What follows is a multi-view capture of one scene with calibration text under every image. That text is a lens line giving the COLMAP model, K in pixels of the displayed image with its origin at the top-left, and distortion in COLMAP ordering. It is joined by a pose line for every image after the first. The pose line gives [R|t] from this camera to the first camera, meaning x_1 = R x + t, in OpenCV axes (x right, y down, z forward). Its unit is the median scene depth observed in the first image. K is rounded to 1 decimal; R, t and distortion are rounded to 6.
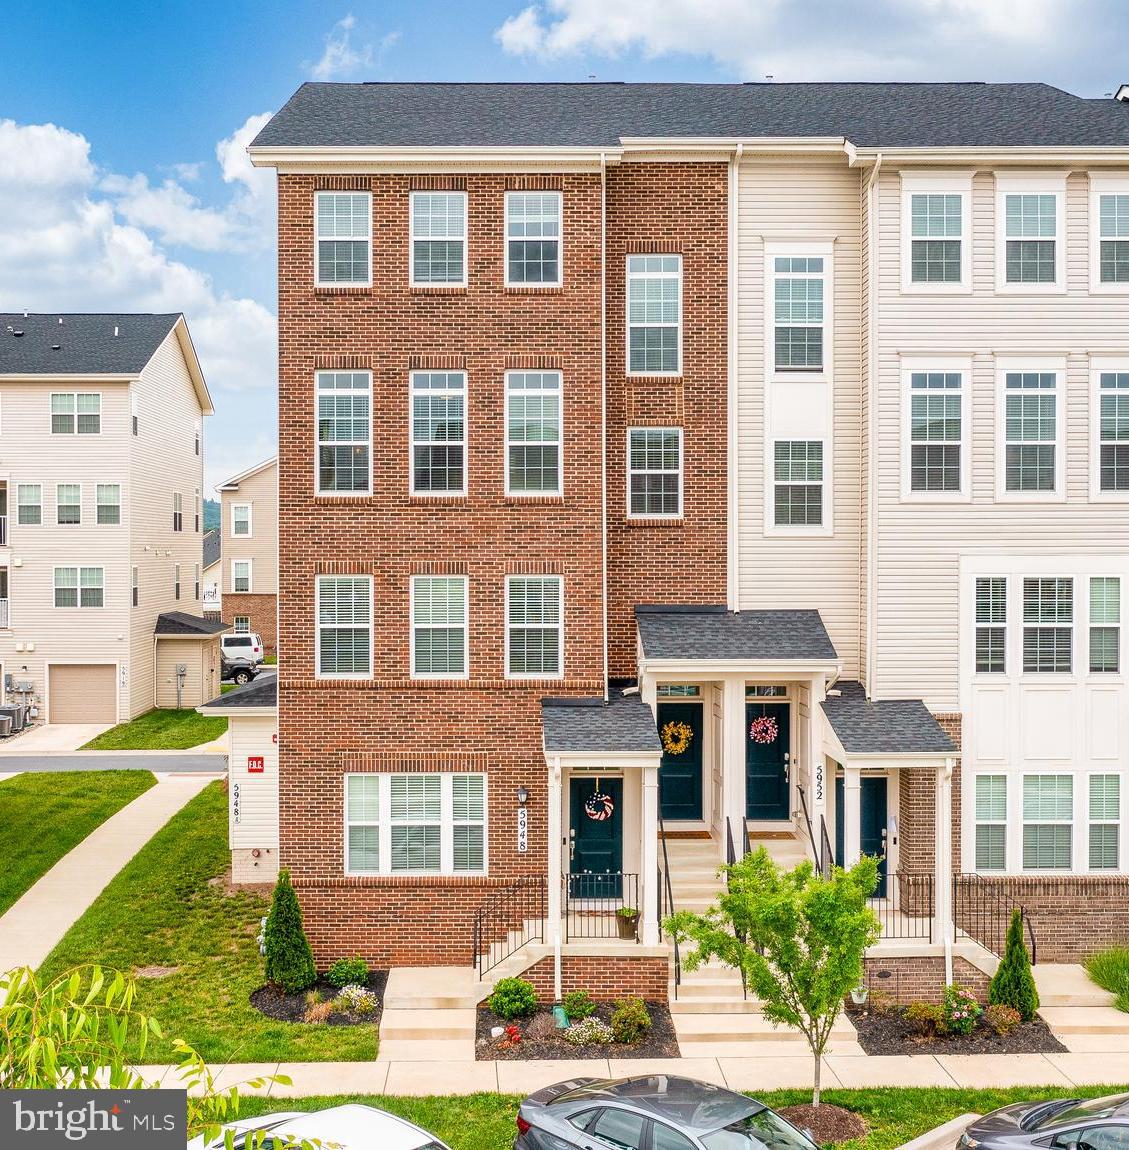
lens RADIAL K [[1739.3, 0, 562.8], [0, 1739.3, 547.3], [0, 0, 1]] dist [0.029403, 0.000000]
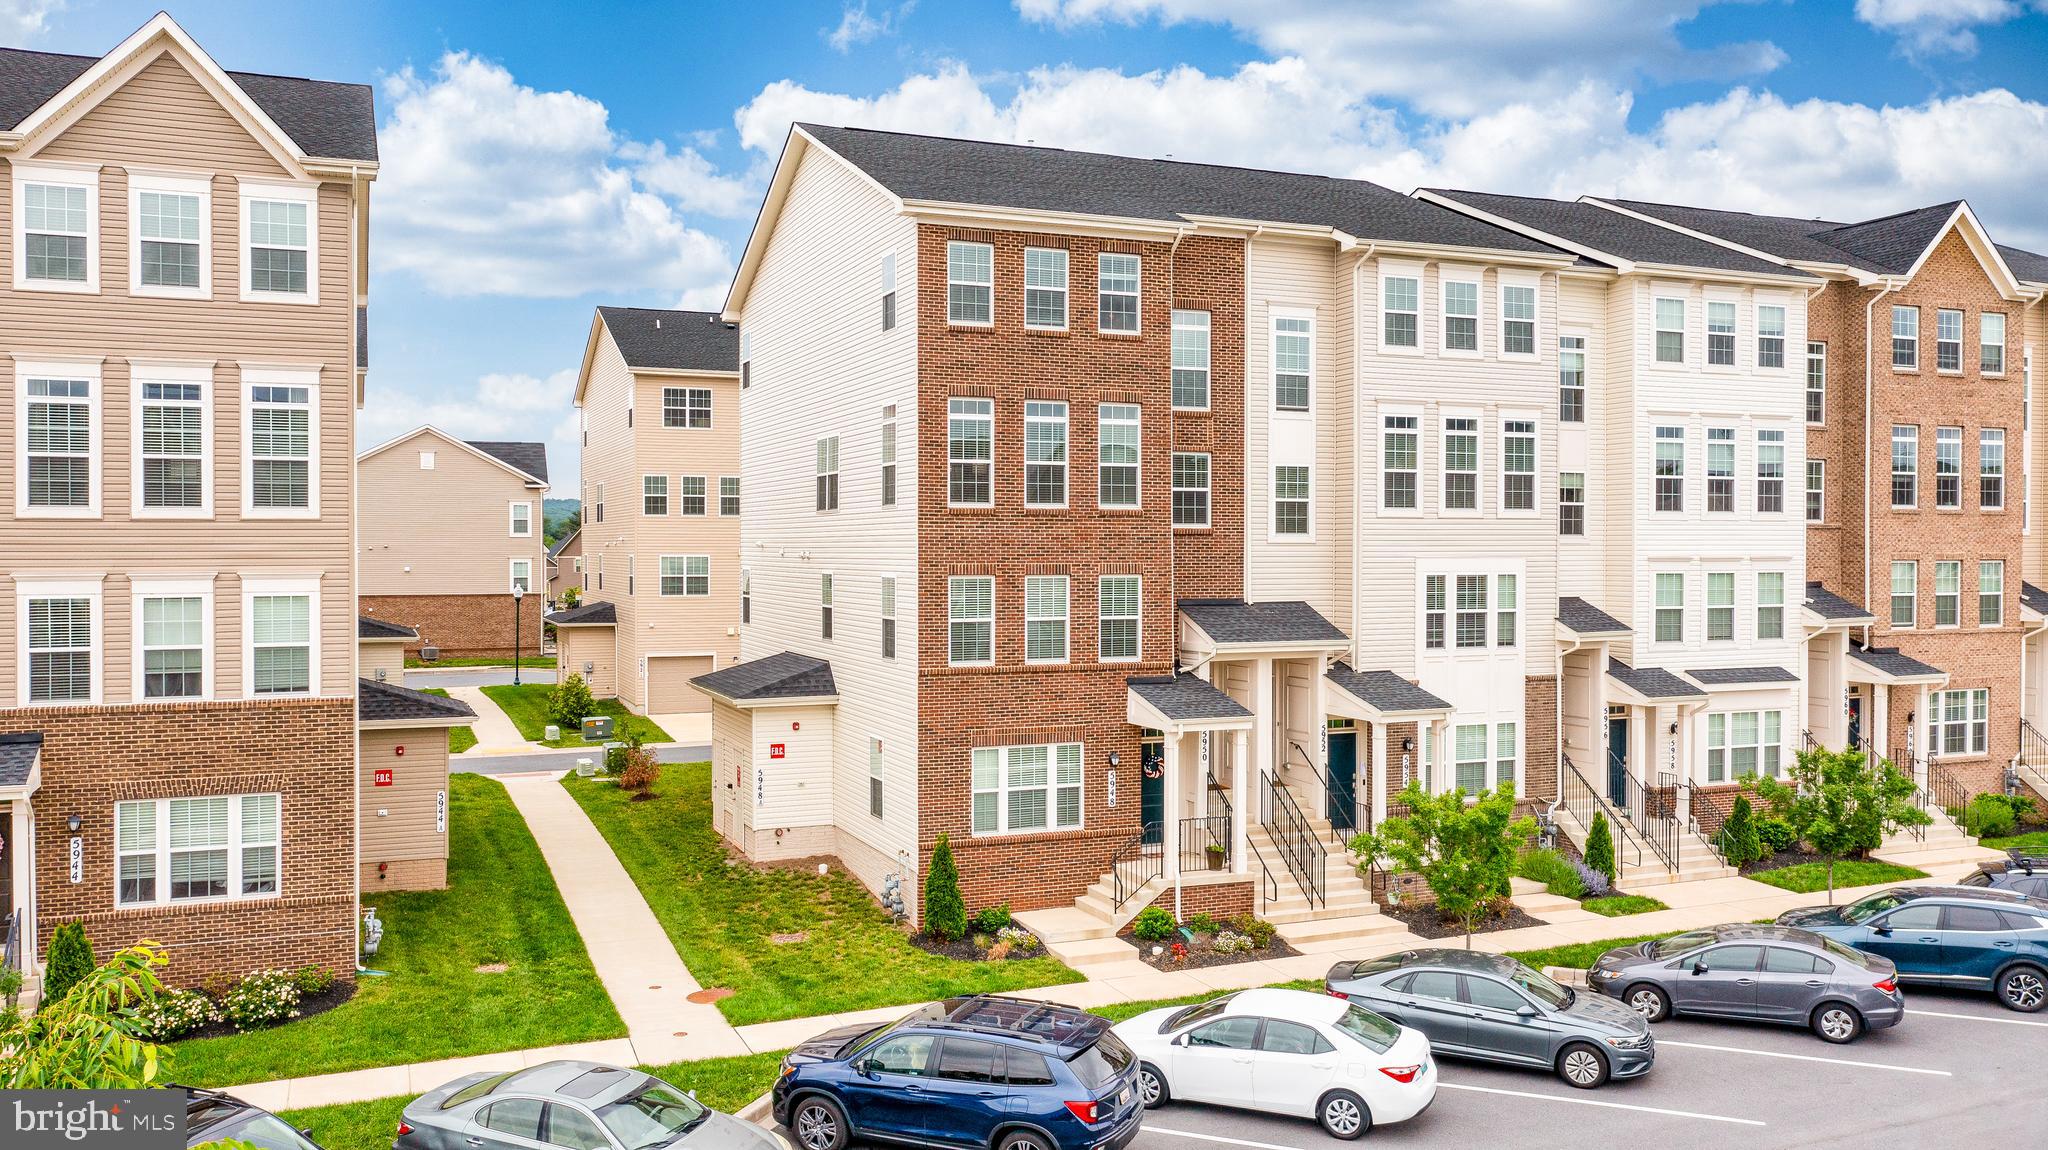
lens RADIAL K [[1648.1, 0, 1024.1], [0, 1648.1, 562.2], [0, 0, 1]] dist [-0.008472, 0.002414]
pose [[0.926192, -0.002497, 0.377044, -0.503135], [0.000492, 0.999985, 0.005413, 0.001021], [-0.377051, -0.004828, 0.926180, -0.022505]]
